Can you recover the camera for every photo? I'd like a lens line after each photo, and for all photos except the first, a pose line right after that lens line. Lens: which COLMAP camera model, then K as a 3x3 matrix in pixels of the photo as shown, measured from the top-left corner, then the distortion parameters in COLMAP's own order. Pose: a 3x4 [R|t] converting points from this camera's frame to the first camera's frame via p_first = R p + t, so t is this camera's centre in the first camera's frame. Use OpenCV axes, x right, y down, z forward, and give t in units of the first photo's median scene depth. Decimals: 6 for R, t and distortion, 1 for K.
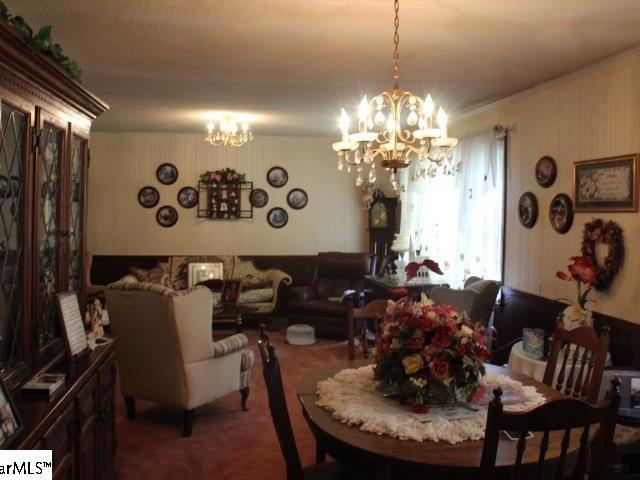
lens RADIAL K [[633.3, 0, 319.9], [0, 633.3, 238.1], [0, 0, 1]] dist [-0.059358, 0.000000]
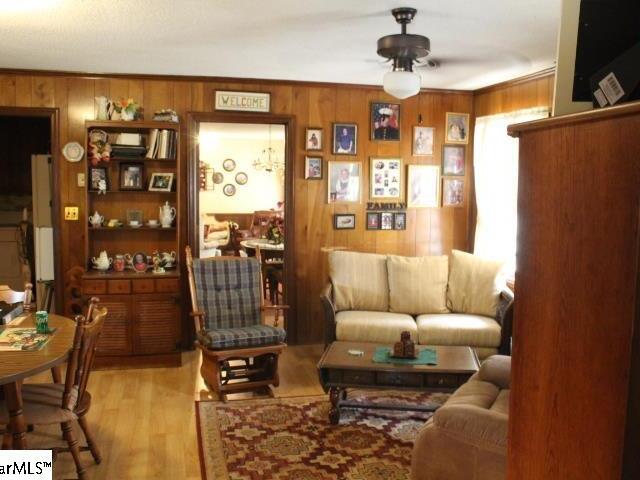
lens RADIAL K [[633.3, 0, 317.4], [0, 633.3, 241.0], [0, 0, 1]] dist [-0.059358, 0.000000]
pose [[0.996684, -0.002340, 0.081341, 0.026940], [-0.000977, 0.999170, 0.040712, 0.032730], [-0.081369, -0.040656, 0.995855, -0.658166]]
